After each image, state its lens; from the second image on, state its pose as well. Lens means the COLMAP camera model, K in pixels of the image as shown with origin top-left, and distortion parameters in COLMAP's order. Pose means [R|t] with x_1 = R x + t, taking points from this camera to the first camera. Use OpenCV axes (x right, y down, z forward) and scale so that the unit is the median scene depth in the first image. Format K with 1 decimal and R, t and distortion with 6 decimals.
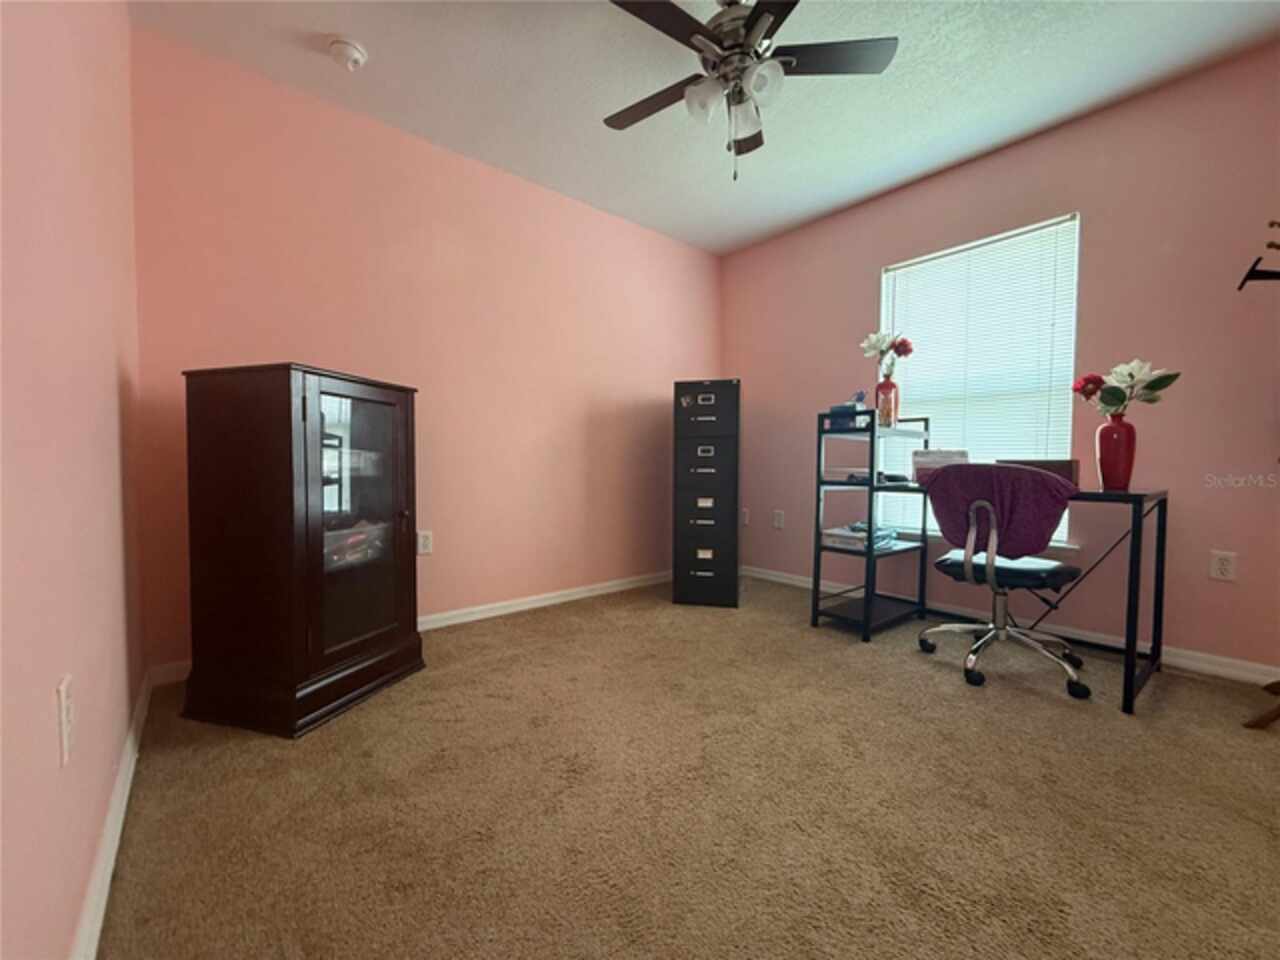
lens RADIAL K [[513.6, 0, 644.7], [0, 513.6, 478.0], [0, 0, 1]] dist [0.000020, 0.000295]
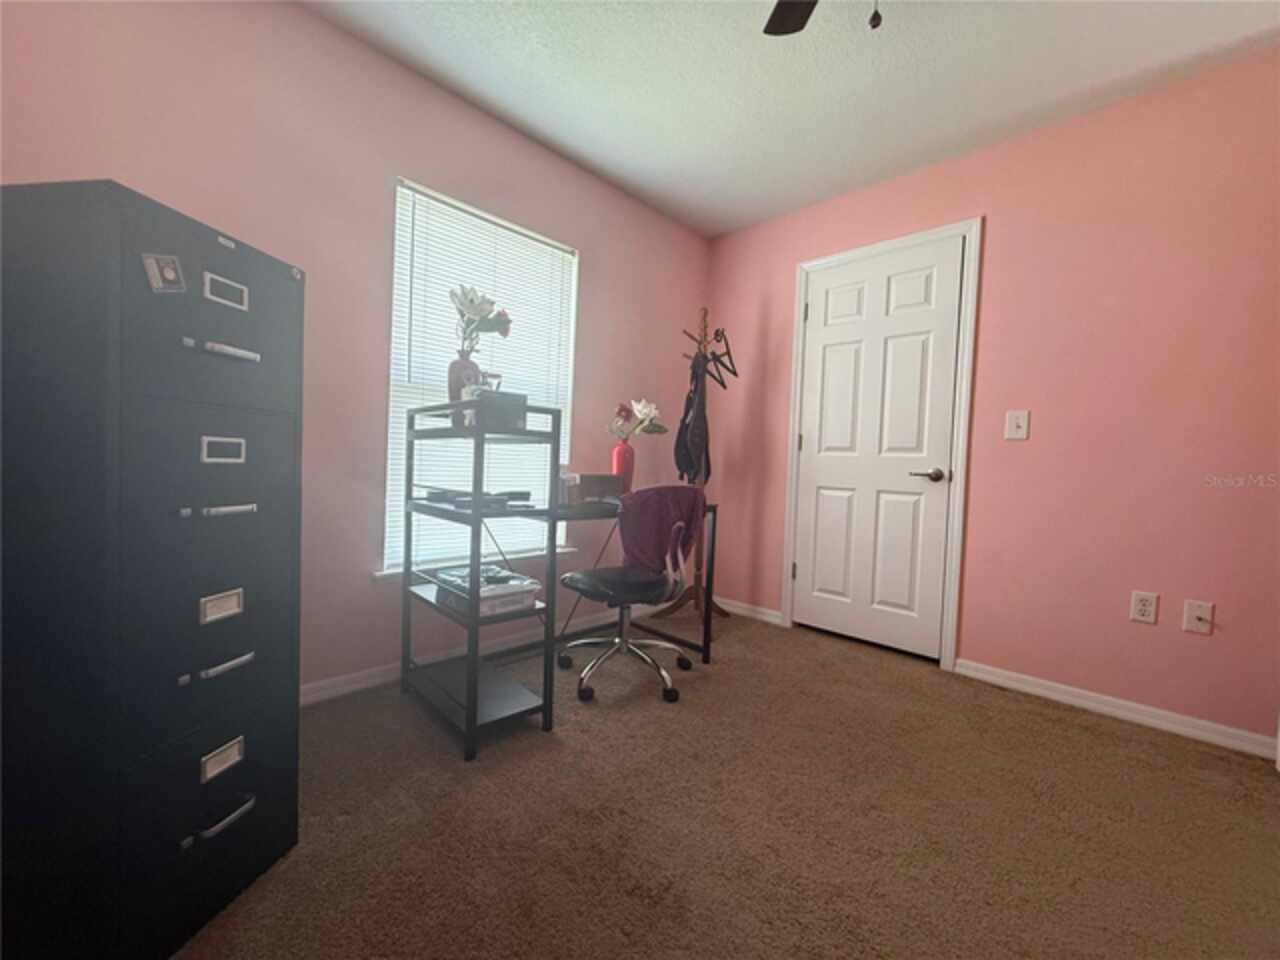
lens RADIAL K [[501.3, 0, 638.7], [0, 501.3, 462.7], [0, 0, 1]] dist [0.000939, -0.000010]
pose [[-0.079793, -0.013027, 0.996726, -0.247476], [-0.026570, 0.999587, 0.010938, -0.060029], [-0.996457, -0.025610, -0.080106, 0.841508]]
